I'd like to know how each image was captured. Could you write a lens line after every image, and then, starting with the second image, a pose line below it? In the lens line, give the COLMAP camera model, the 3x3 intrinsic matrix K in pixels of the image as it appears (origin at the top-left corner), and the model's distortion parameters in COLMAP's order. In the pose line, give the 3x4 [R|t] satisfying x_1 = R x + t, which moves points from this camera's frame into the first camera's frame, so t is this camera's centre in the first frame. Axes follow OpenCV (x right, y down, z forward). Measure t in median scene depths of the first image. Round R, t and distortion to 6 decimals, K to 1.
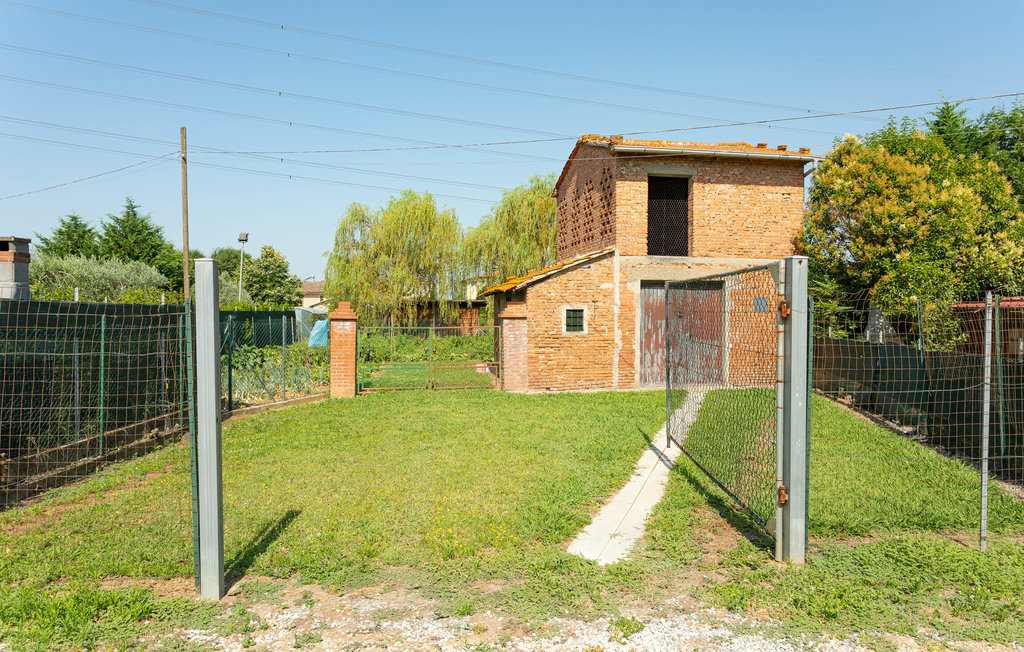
lens RADIAL K [[660.3, 0, 515.1], [0, 660.3, 324.5], [0, 0, 1]] dist [-0.006070, 0.000133]
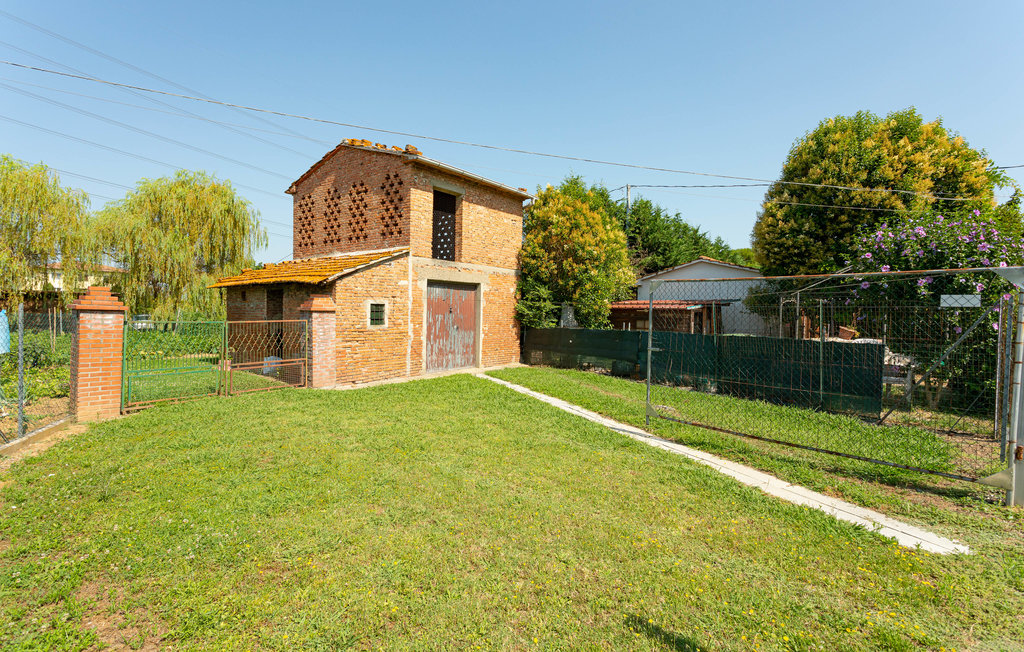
lens RADIAL K [[493.6, 0, 510.8], [0, 493.6, 321.0], [0, 0, 1]] dist [0.004040, 0.001474]
pose [[0.739143, -0.002463, 0.673544, -0.276033], [-0.000124, 0.999993, 0.003793, 0.001052], [-0.673549, -0.002887, 0.739137, 0.279040]]
